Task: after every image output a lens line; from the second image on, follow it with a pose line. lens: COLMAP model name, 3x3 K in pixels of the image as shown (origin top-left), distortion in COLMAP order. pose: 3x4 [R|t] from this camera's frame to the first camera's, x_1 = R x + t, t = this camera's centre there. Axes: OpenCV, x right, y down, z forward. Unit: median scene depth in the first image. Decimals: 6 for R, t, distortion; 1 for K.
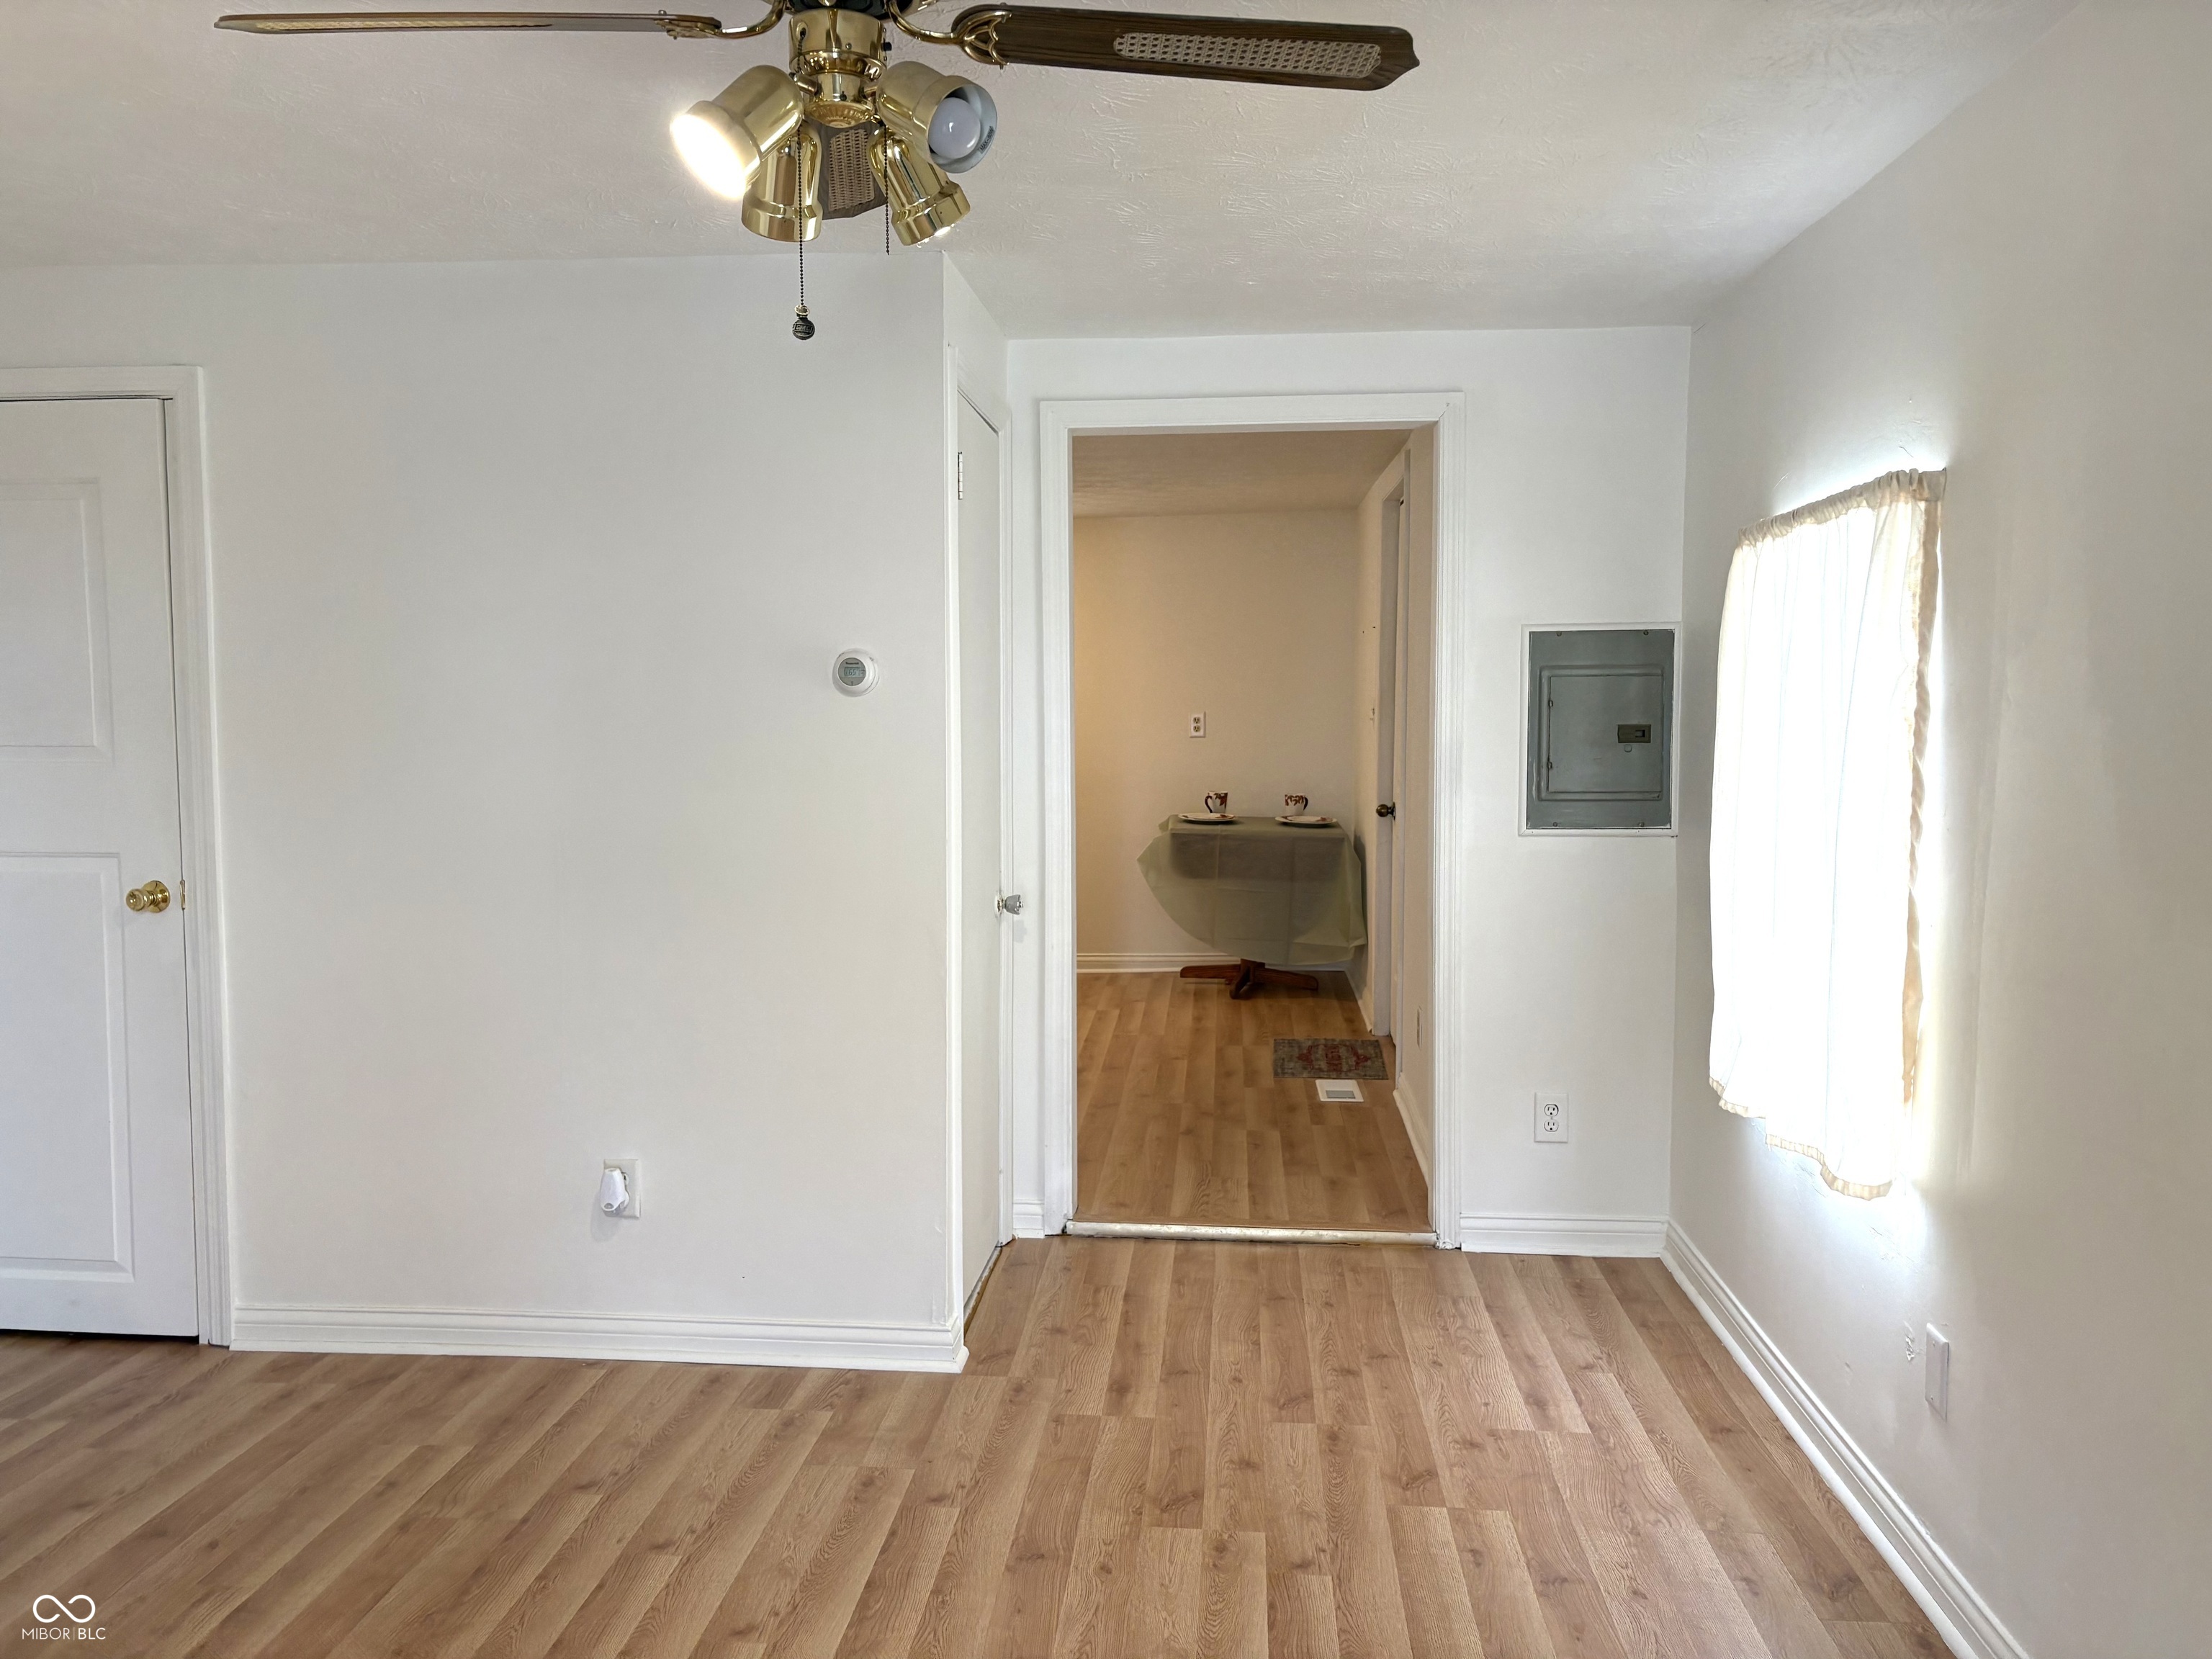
lens RADIAL K [[1676.7, 0, 1108.2], [0, 1676.7, 824.2], [0, 0, 1]] dist [0.042295, -0.043282]
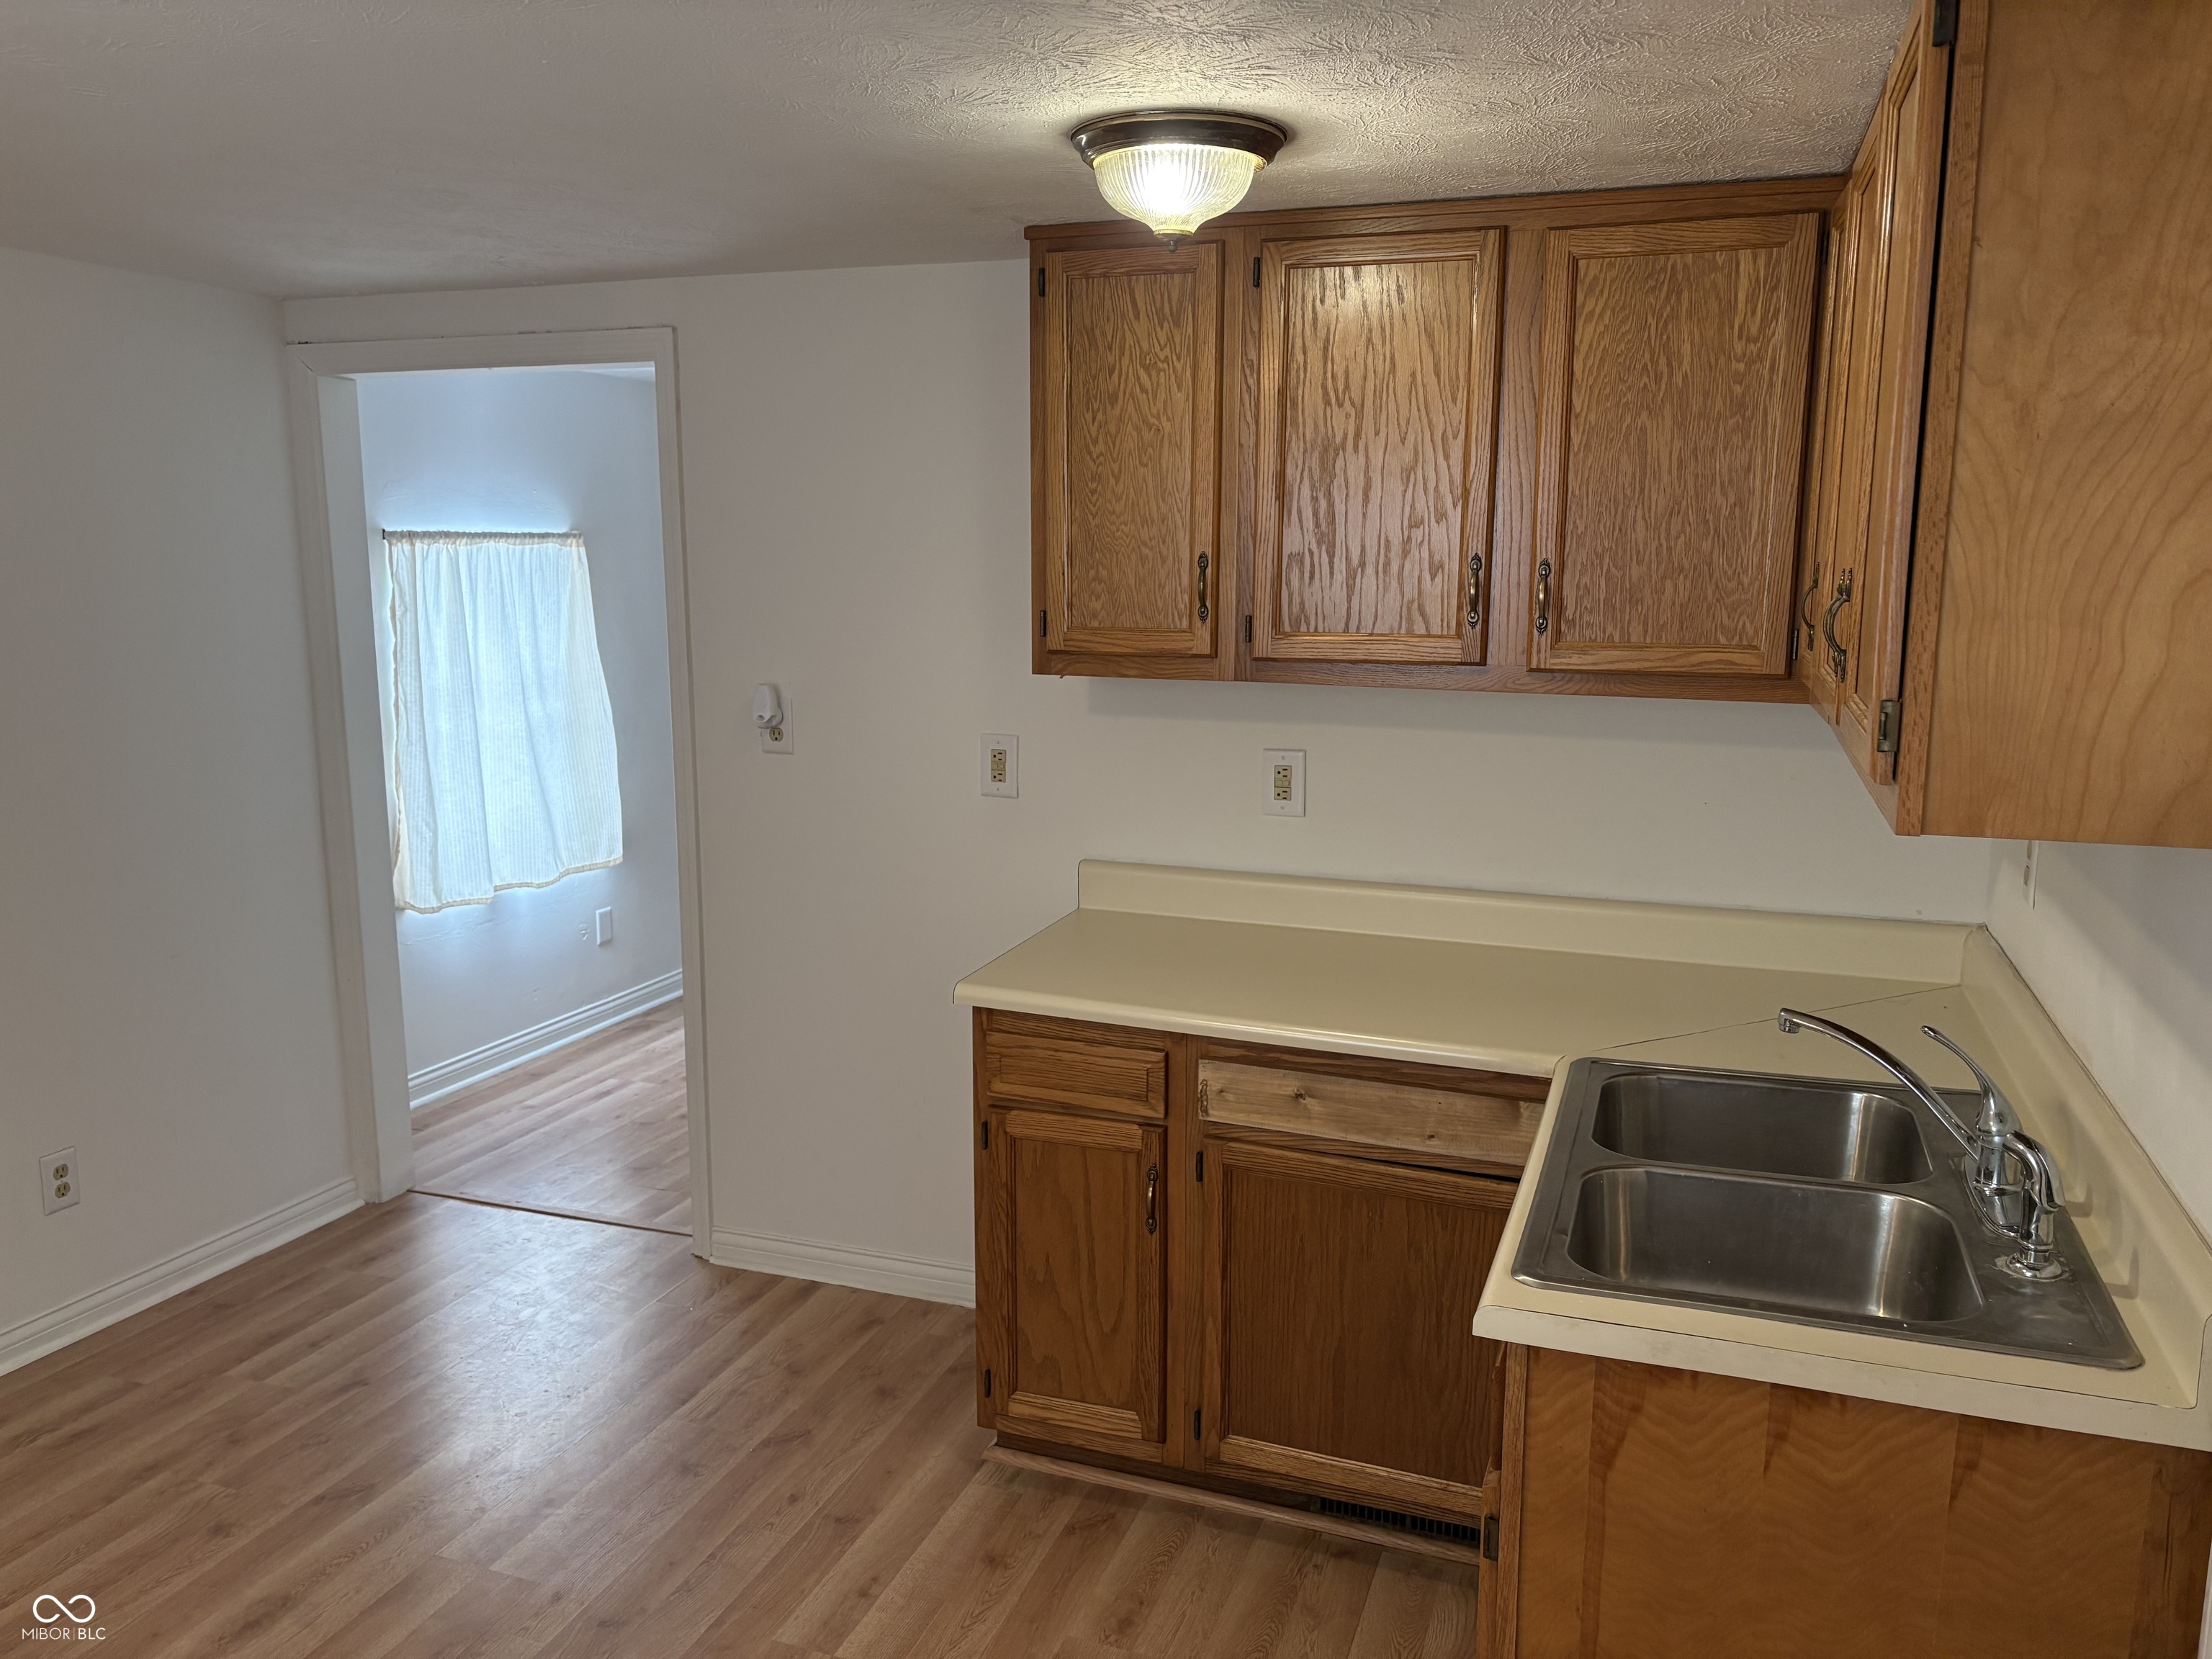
lens RADIAL K [[1679.2, 0, 1110.7], [0, 1679.2, 828.5], [0, 0, 1]] dist [0.044628, -0.045876]
pose [[-0.966470, -0.042371, 0.253261, -0.593082], [0.016818, 0.973729, 0.227088, -0.250282], [-0.256230, 0.223733, -0.940367, 2.305795]]
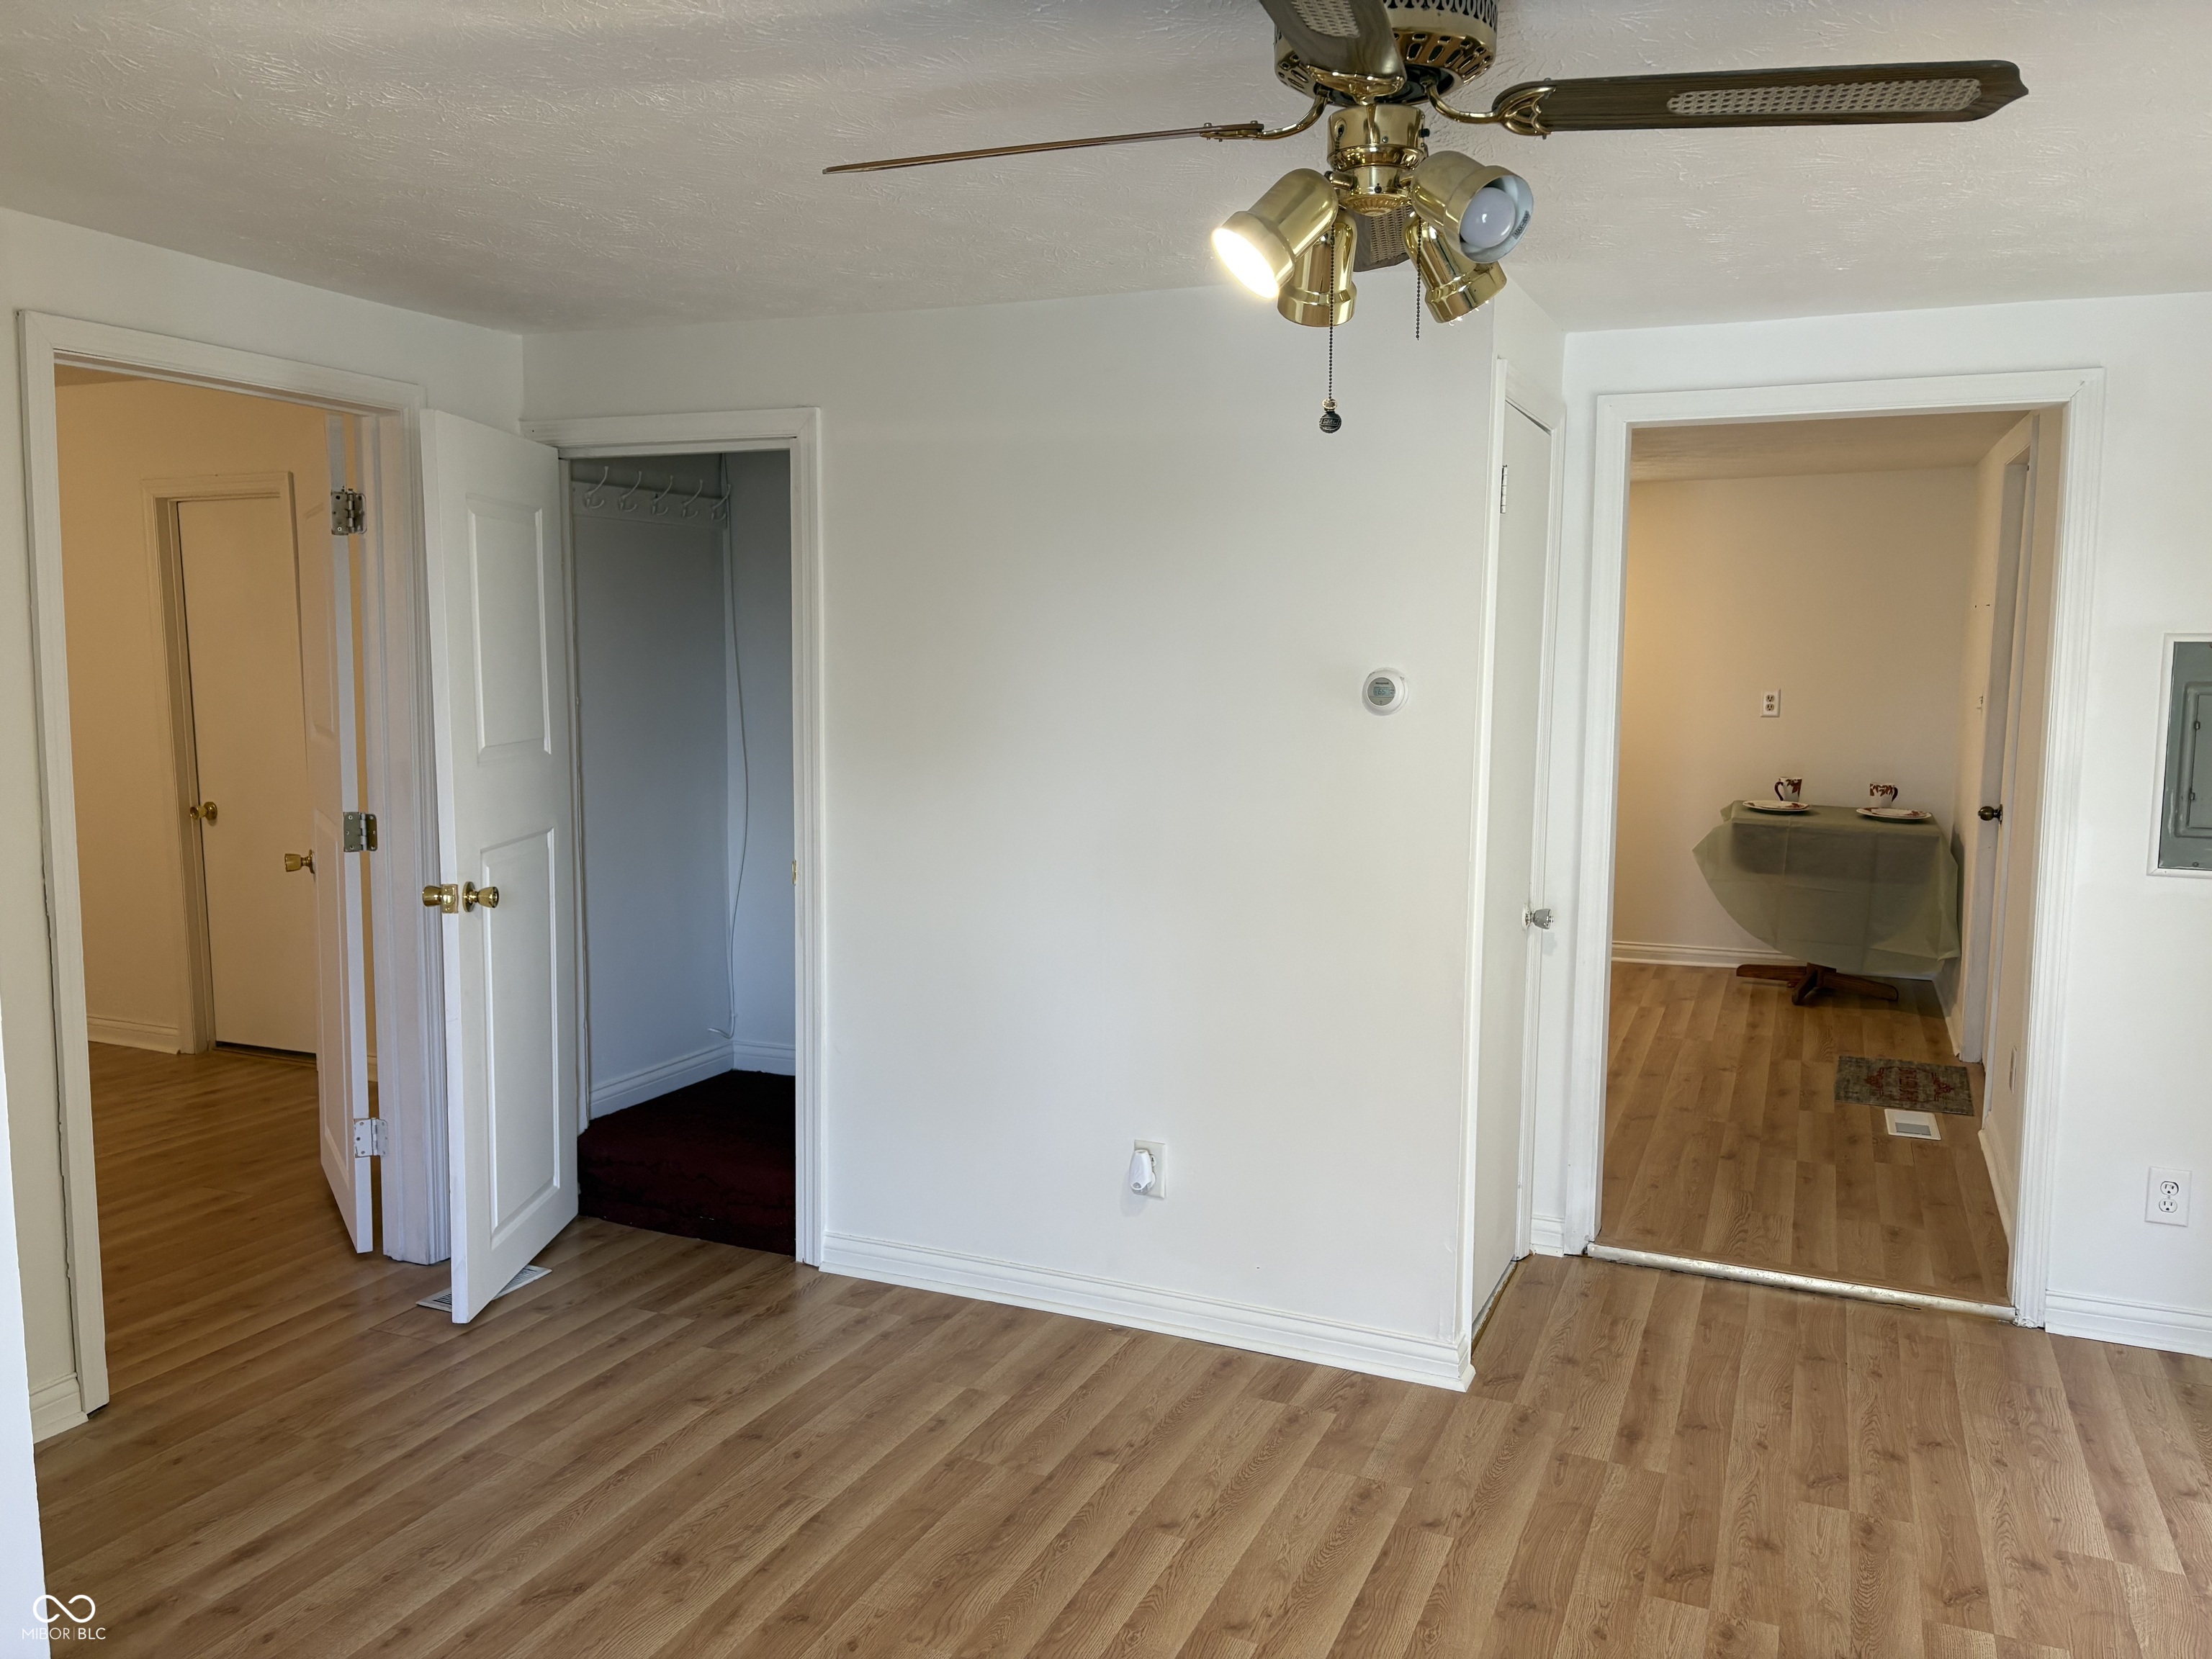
lens RADIAL K [[1679.2, 0, 1110.7], [0, 1679.2, 828.5], [0, 0, 1]] dist [0.044628, -0.045876]
pose [[0.947439, 0.047093, -0.316452, 0.014894], [-0.034852, 0.998413, 0.044235, -0.046754], [0.318033, -0.030881, 0.947577, -0.008403]]
